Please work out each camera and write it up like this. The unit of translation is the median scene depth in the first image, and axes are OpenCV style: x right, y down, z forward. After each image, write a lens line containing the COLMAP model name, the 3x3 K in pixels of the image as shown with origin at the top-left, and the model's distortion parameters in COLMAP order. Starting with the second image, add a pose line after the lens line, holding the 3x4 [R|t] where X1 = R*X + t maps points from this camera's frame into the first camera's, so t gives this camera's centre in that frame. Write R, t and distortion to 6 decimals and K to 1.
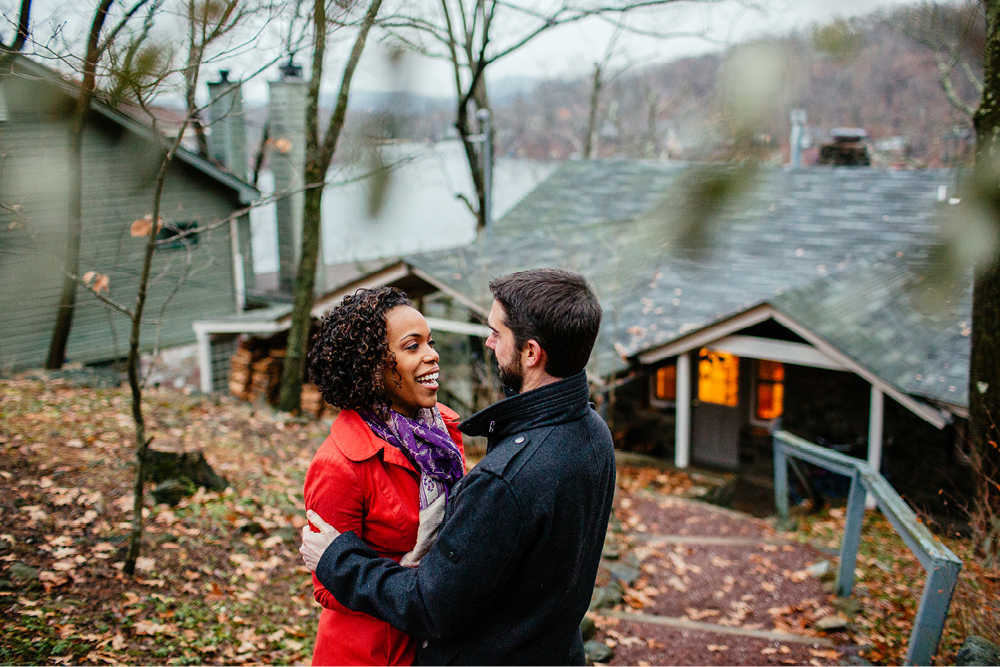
lens RADIAL K [[989.7, 0, 500.0], [0, 989.7, 333.5], [0, 0, 1]] dist [-0.071259, 0.022022]
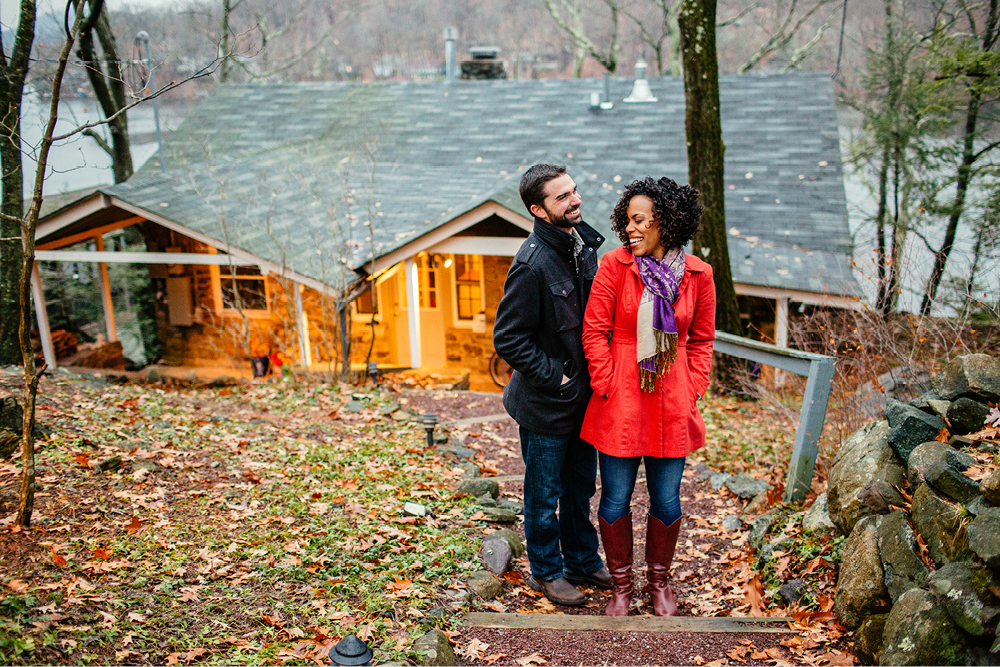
lens RADIAL K [[989.7, 0, 500.0], [0, 989.7, 333.5], [0, 0, 1]] dist [-0.071259, 0.022022]
pose [[0.906978, -0.126572, 0.401710, -0.143197], [0.101487, 0.991350, 0.083220, 0.019369], [-0.408769, -0.034710, 0.911978, 0.010948]]
